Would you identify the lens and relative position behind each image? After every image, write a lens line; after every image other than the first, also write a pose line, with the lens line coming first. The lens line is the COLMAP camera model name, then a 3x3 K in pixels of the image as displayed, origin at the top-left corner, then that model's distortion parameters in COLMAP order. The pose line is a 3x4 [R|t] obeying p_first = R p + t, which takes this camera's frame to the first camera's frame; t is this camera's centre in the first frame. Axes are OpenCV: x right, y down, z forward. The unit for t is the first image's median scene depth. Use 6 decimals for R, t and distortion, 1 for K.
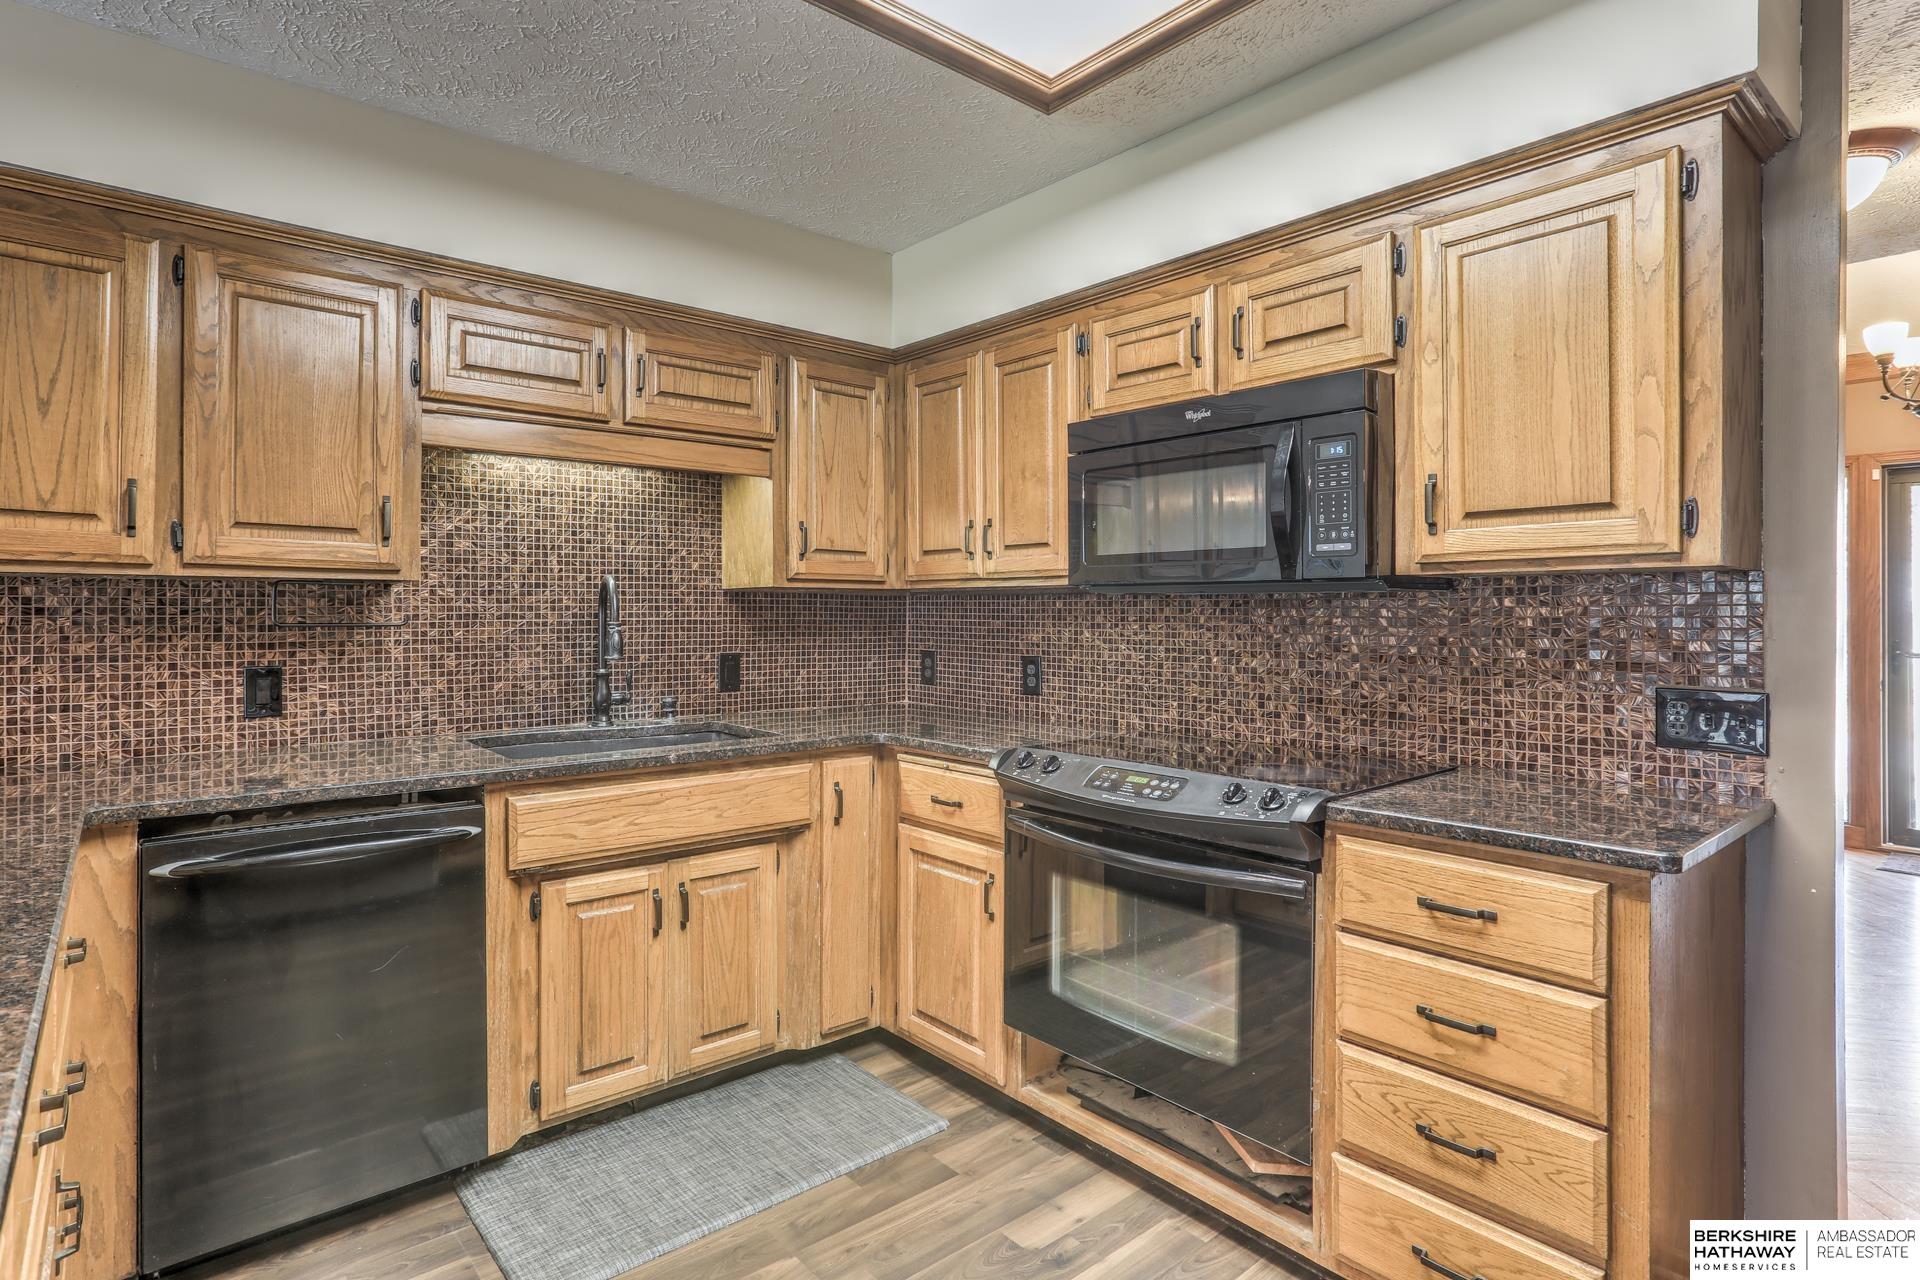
lens RADIAL K [[964.3, 0, 877.9], [0, 964.3, 614.7], [0, 0, 1]] dist [-0.026725, 0.021281]
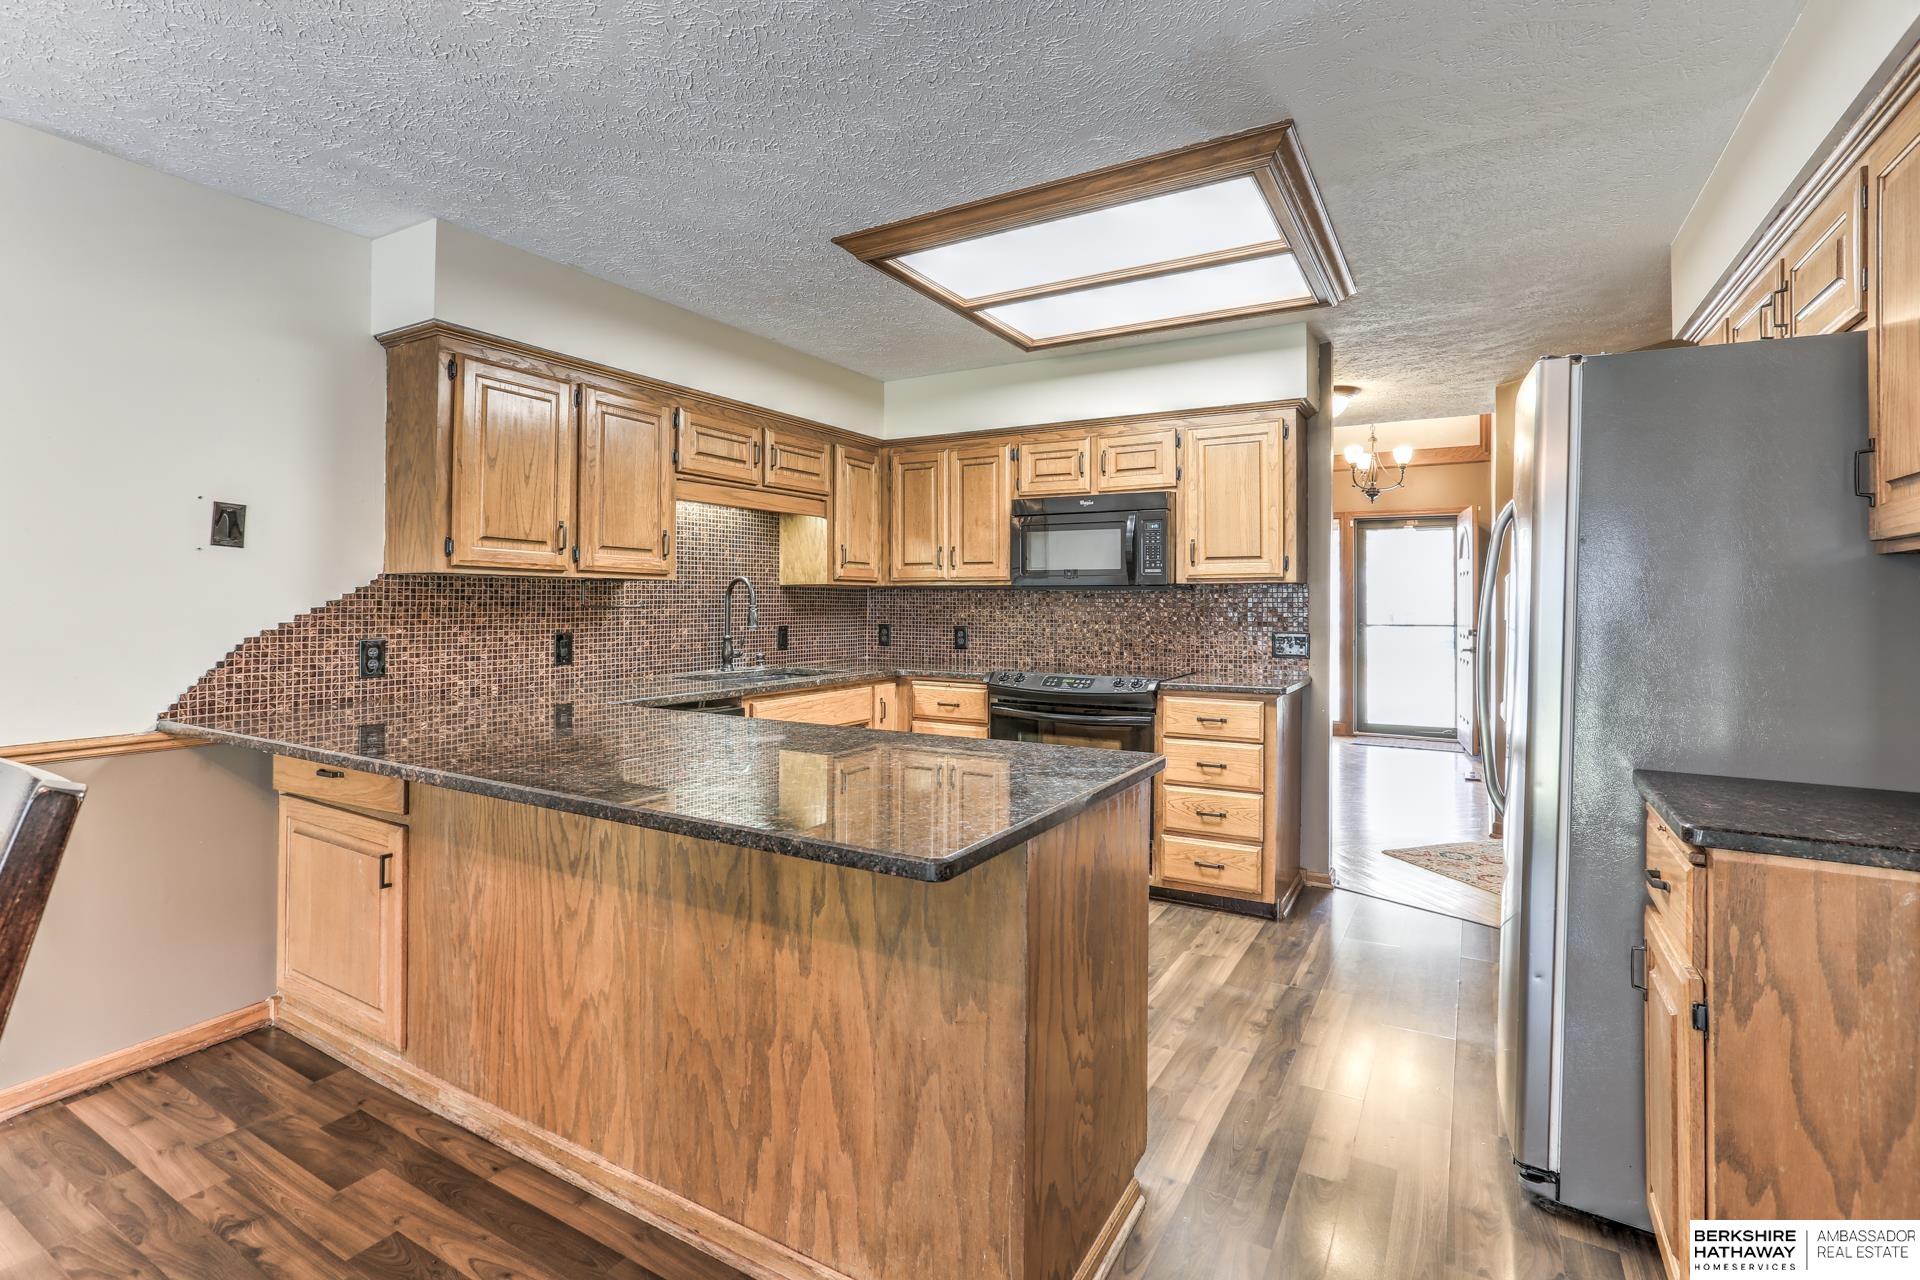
lens RADIAL K [[908.4, 0, 926.8], [0, 908.4, 600.8], [0, 0, 1]] dist [-0.002084, 0.000026]
pose [[0.936213, 0.002159, 0.351428, -0.616228], [-0.001327, 0.999996, -0.002607, 0.003817], [-0.351432, 0.001975, 0.936211, -0.636879]]
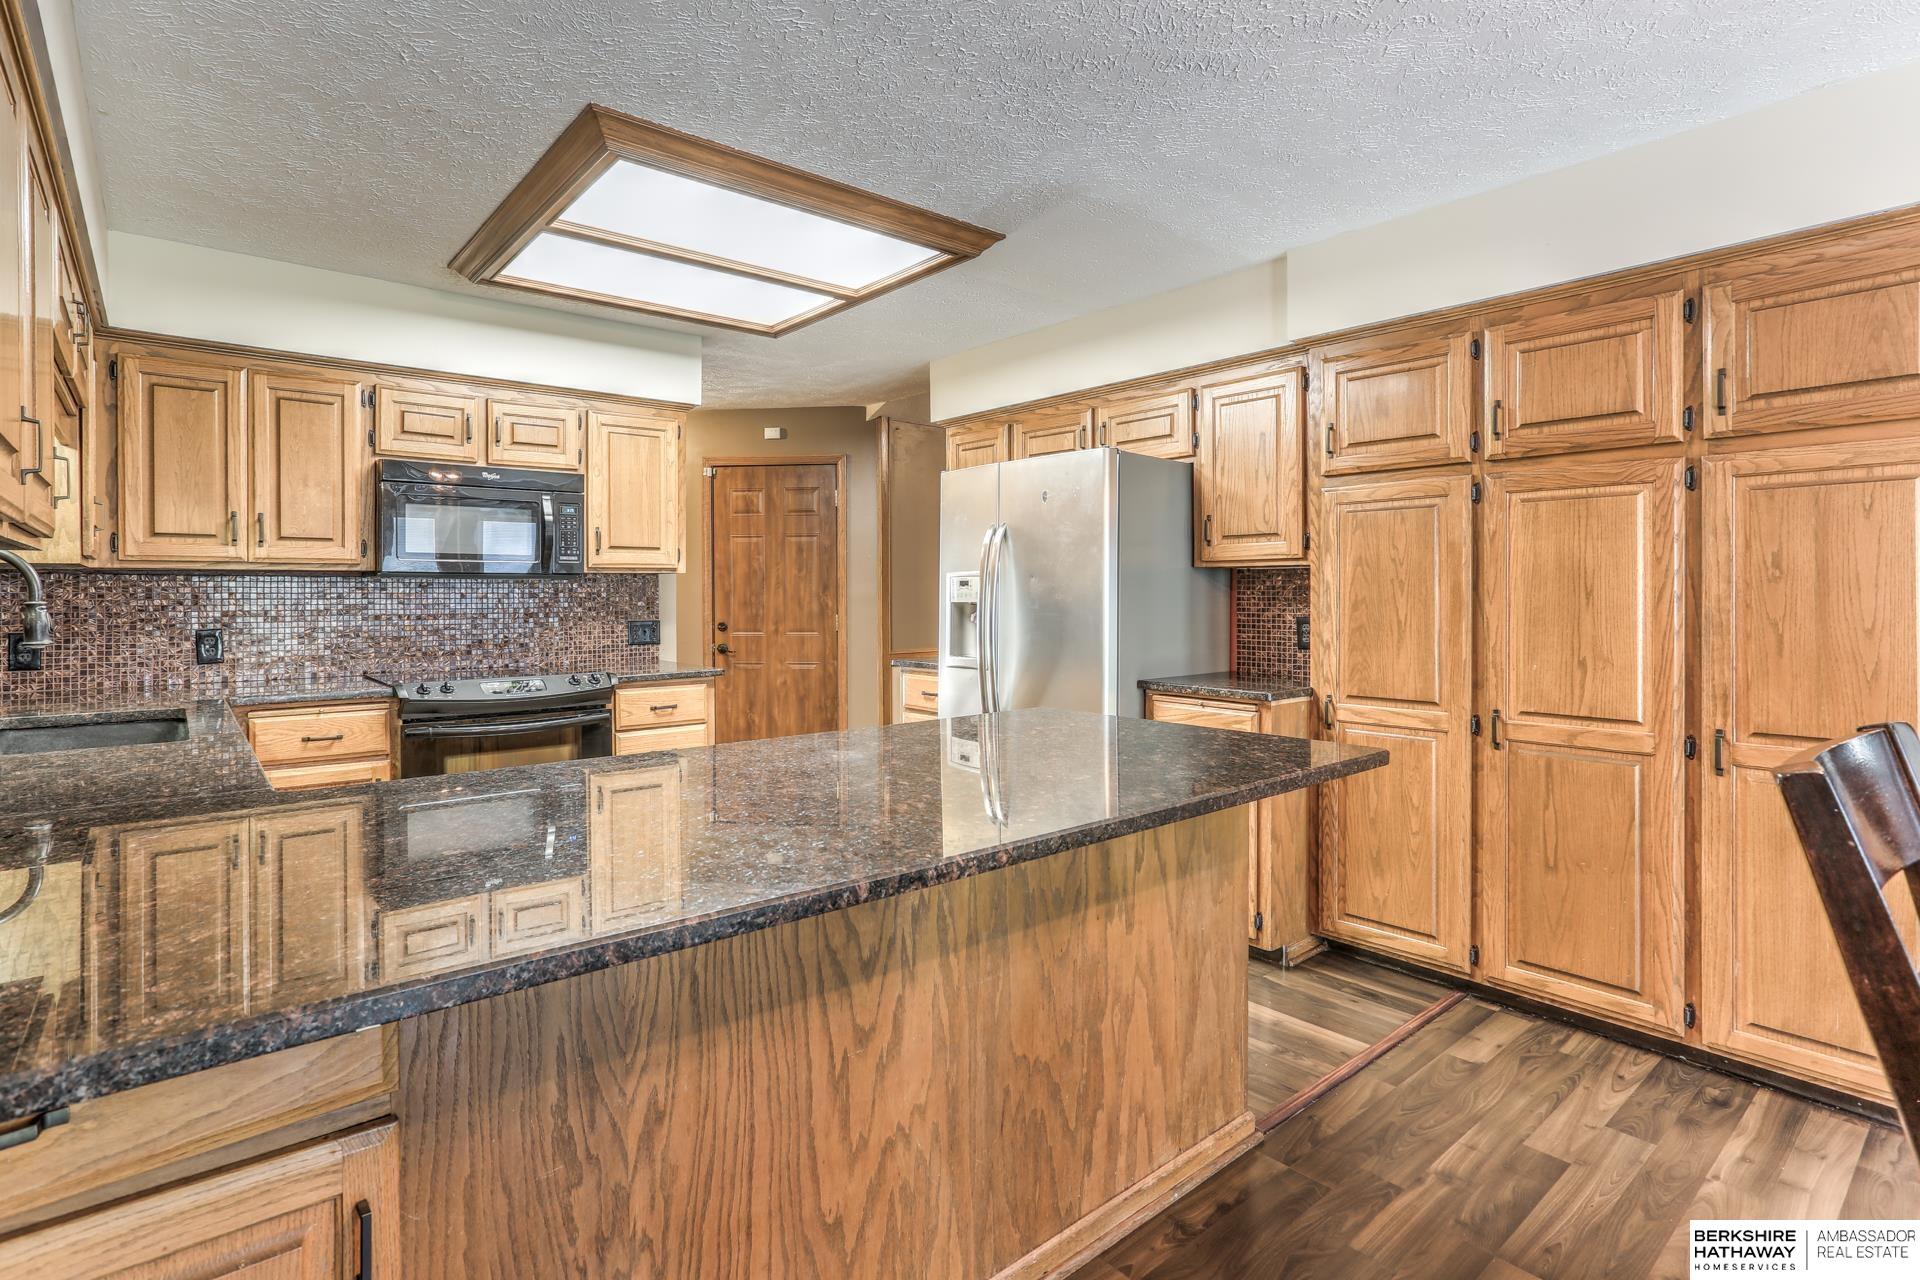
lens RADIAL K [[918.4, 0, 895.0], [0, 918.4, 593.3], [0, 0, 1]] dist [-0.012536, 0.000036]
pose [[-0.003521, -0.002487, 0.999991, -1.235017], [0.006106, 0.999978, 0.002508, 0.002712], [-0.999975, 0.006115, -0.003506, 0.263575]]
